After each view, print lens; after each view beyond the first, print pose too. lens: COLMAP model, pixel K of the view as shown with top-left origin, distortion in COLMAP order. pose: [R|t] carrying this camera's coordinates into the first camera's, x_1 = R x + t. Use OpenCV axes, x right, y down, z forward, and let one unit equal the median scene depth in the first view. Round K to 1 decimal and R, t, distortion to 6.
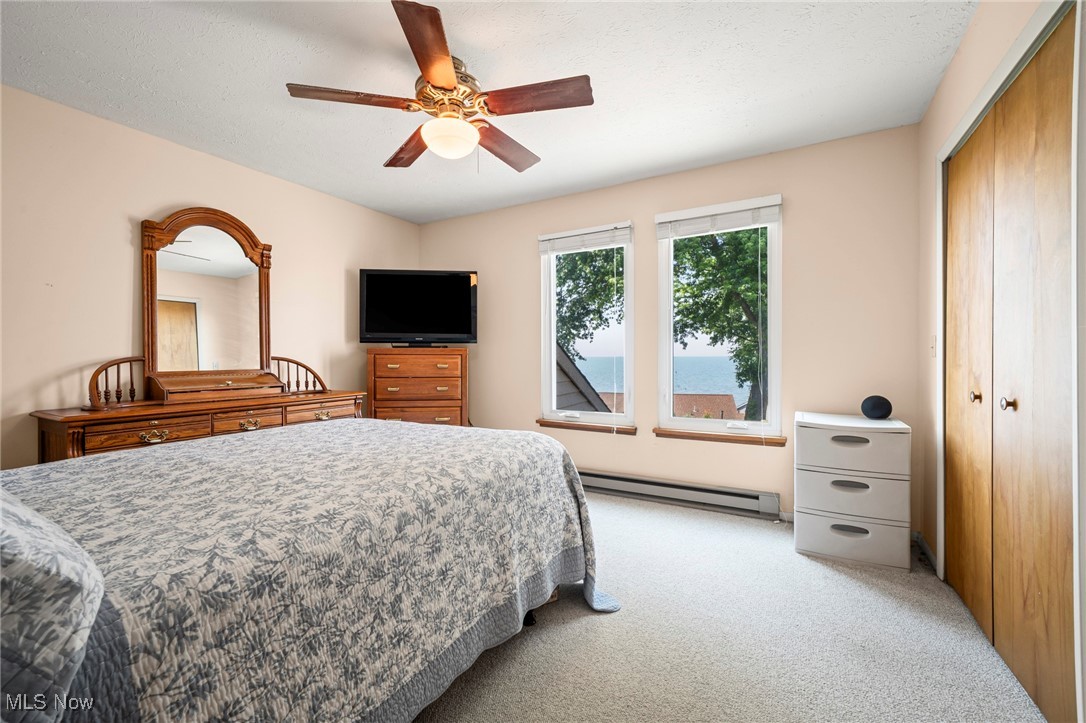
lens RADIAL K [[466.3, 0, 535.8], [0, 466.3, 359.5], [0, 0, 1]] dist [0.000682, 0.000165]
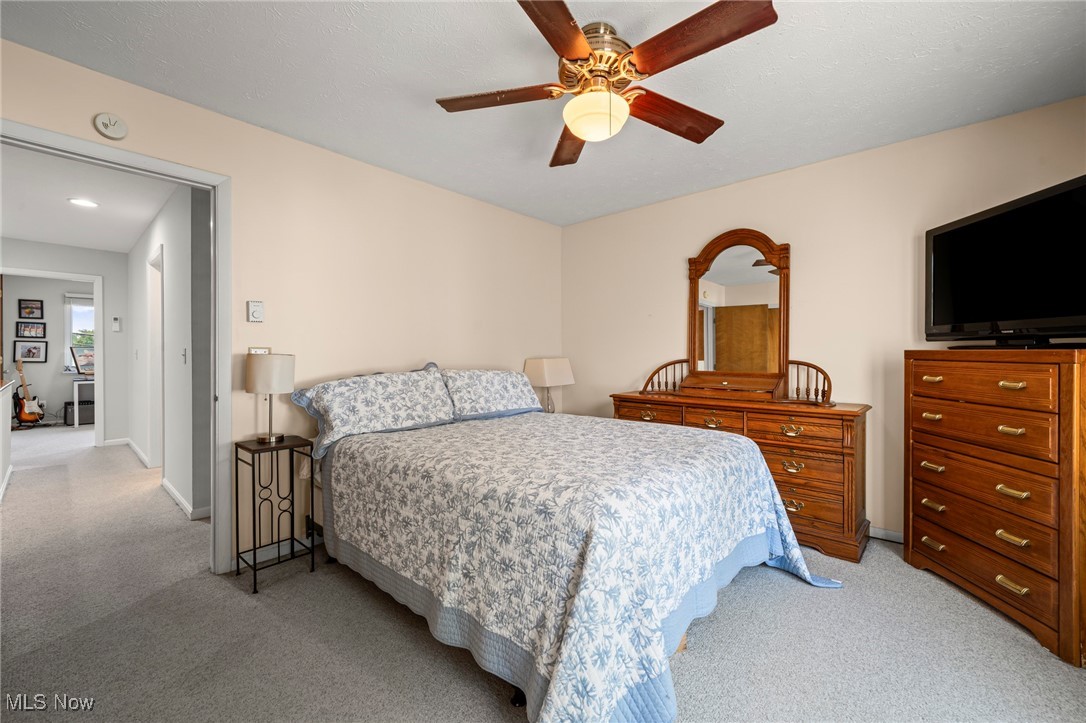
lens RADIAL K [[432.4, 0, 534.8], [0, 432.4, 357.2], [0, 0, 1]] dist [-0.000244, 0.000024]
pose [[-0.211201, 0.013991, -0.977343, 0.503843], [-0.003790, 0.999878, 0.015133, -0.030136], [0.977435, 0.006900, -0.211122, 0.845449]]
